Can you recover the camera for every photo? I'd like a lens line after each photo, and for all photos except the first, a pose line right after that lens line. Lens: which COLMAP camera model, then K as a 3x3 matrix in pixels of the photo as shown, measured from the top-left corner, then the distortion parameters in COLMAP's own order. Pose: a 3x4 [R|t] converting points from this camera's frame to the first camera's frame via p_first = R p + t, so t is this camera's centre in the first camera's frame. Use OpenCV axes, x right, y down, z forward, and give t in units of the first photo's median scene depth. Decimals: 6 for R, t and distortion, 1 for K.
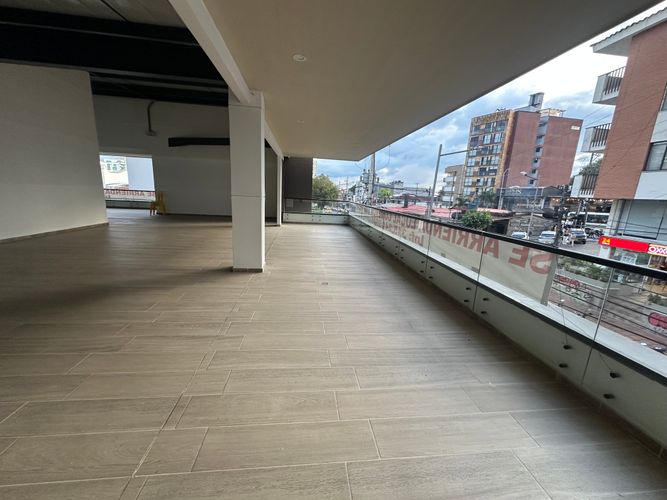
lens RADIAL K [[265.3, 0, 334.0], [0, 265.3, 249.7], [0, 0, 1]] dist [-0.004277, 0.001208]
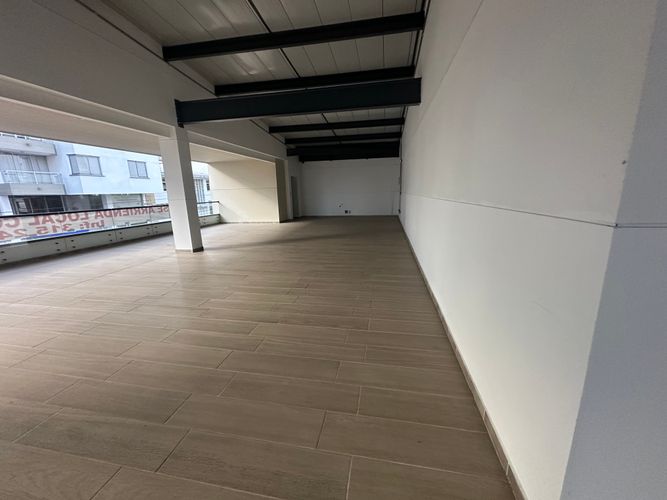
lens RADIAL K [[265.3, 0, 334.2], [0, 265.3, 248.9], [0, 0, 1]] dist [-0.004277, 0.001208]
pose [[-0.953607, -0.089201, 0.287537, -0.373885], [0.040999, 0.907720, 0.417567, -0.127349], [-0.298251, 0.409984, -0.861951, 0.508382]]
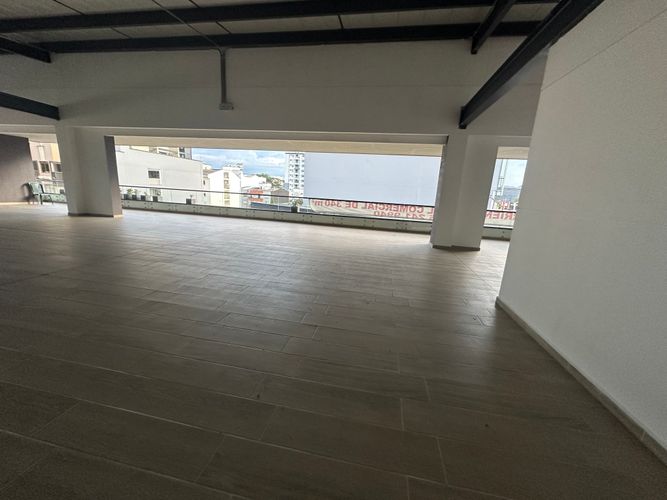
lens RADIAL K [[265.3, 0, 333.6], [0, 265.3, 248.6], [0, 0, 1]] dist [-0.004277, 0.001208]
pose [[0.296820, -0.245142, 0.922932, -0.484055], [0.154864, 0.966051, 0.206790, -0.104060], [-0.942293, 0.081549, 0.324707, 0.340763]]
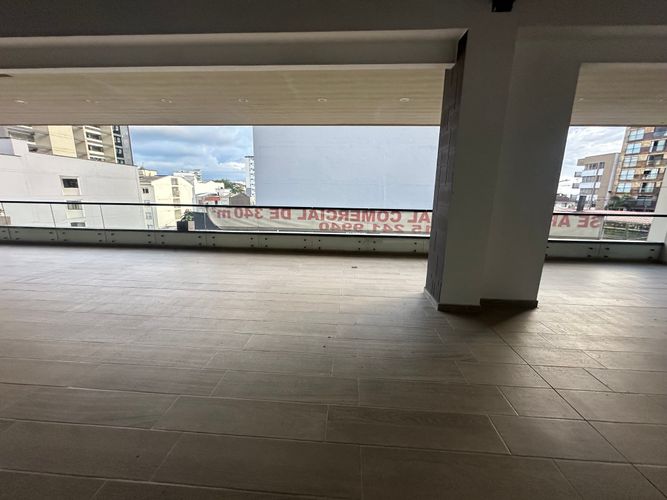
lens RADIAL K [[265.3, 0, 333.6], [0, 265.3, 251.1], [0, 0, 1]] dist [-0.004277, 0.001208]
pose [[0.175637, -0.259920, 0.949523, -0.246541], [0.193747, 0.954779, 0.225521, -0.089009], [-0.965201, 0.144358, 0.218053, 0.351780]]
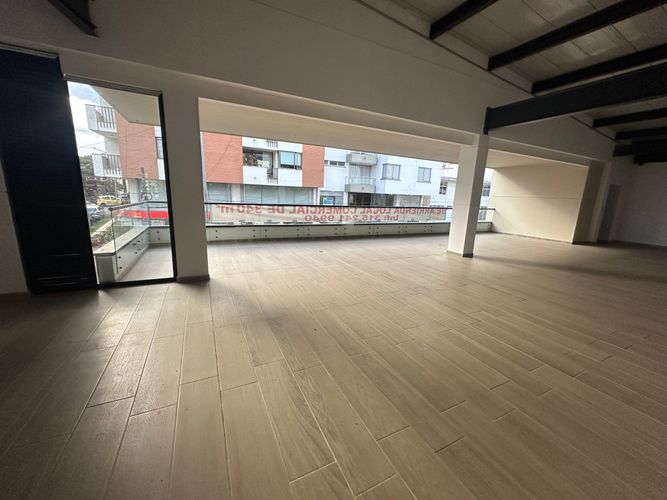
lens RADIAL K [[265.3, 0, 334.1], [0, 265.3, 249.3], [0, 0, 1]] dist [-0.004277, 0.001208]
pose [[-0.337046, -0.255486, 0.906160, -0.358572], [0.141589, 0.937776, 0.317064, -0.131583], [-0.930781, 0.235167, -0.279899, 0.522412]]
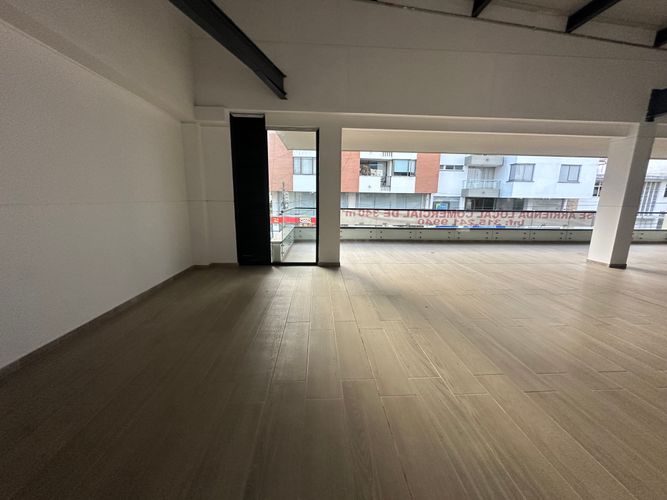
lens RADIAL K [[265.3, 0, 333.0], [0, 265.3, 249.1], [0, 0, 1]] dist [-0.004277, 0.001208]
pose [[0.059644, -0.236631, 0.969767, -0.403378], [0.199746, 0.954677, 0.220664, -0.134493], [-0.978031, 0.180546, 0.104207, 0.538087]]
